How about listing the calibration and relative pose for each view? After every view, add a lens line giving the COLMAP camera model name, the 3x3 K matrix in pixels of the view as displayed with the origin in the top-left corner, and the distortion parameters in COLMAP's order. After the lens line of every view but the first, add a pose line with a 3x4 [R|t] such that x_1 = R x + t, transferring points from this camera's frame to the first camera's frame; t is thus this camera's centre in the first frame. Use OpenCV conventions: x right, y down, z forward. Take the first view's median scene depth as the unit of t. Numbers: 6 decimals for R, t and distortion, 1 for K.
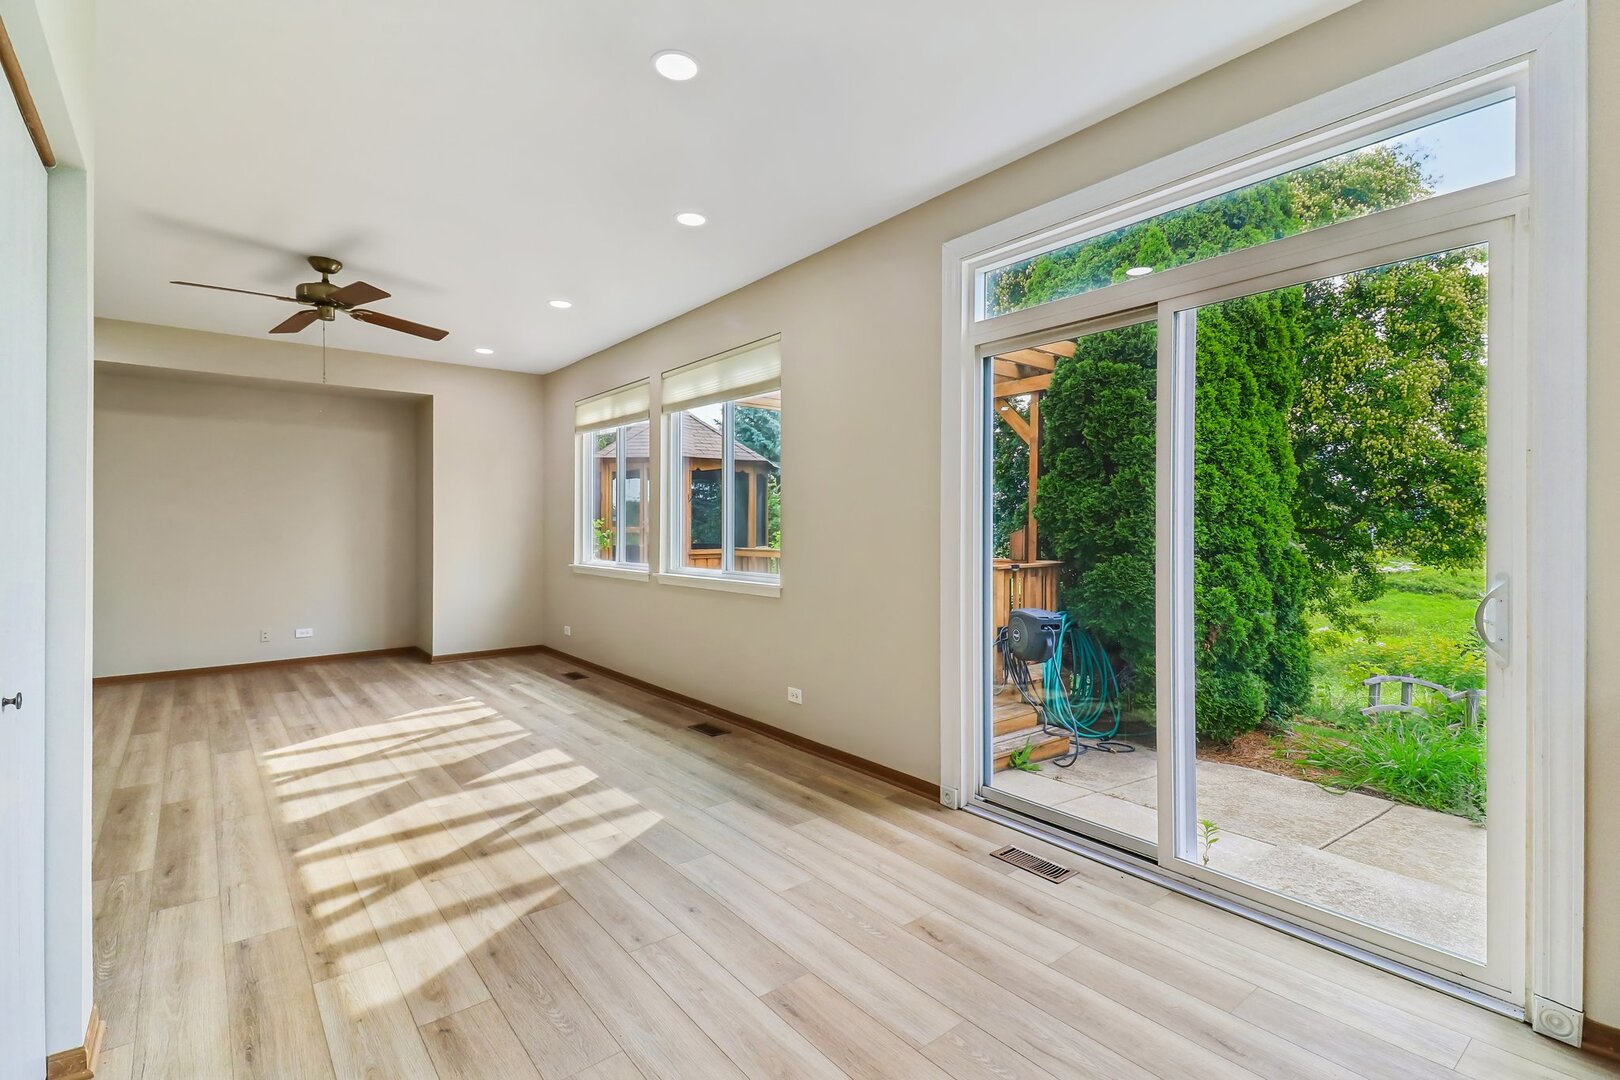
lens RADIAL K [[745.7, 0, 814.1], [0, 745.7, 530.5], [0, 0, 1]] dist [0.051941, -0.018525]
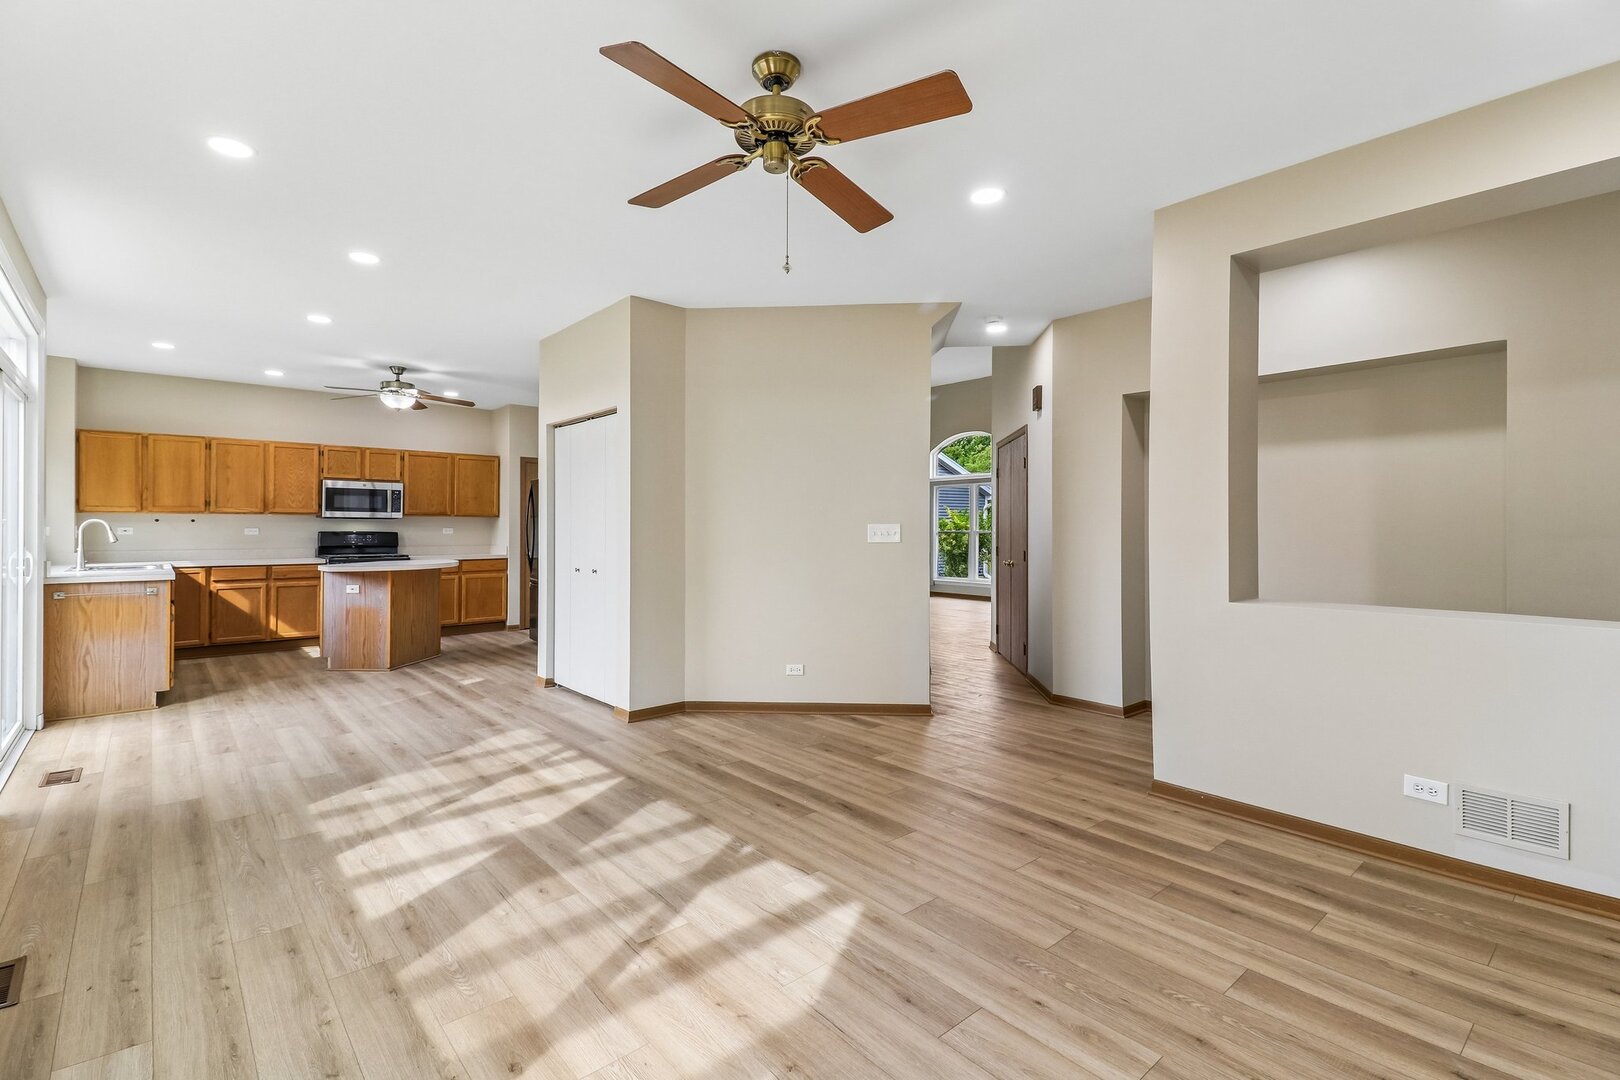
lens RADIAL K [[745.7, 0, 815.7], [0, 745.7, 522.5], [0, 0, 1]] dist [0.051941, -0.018525]
pose [[-0.999398, -0.002092, -0.034617, -0.719976], [-0.001920, 0.999986, -0.005000, -0.006462], [0.034627, -0.004930, -0.999388, 1.735649]]
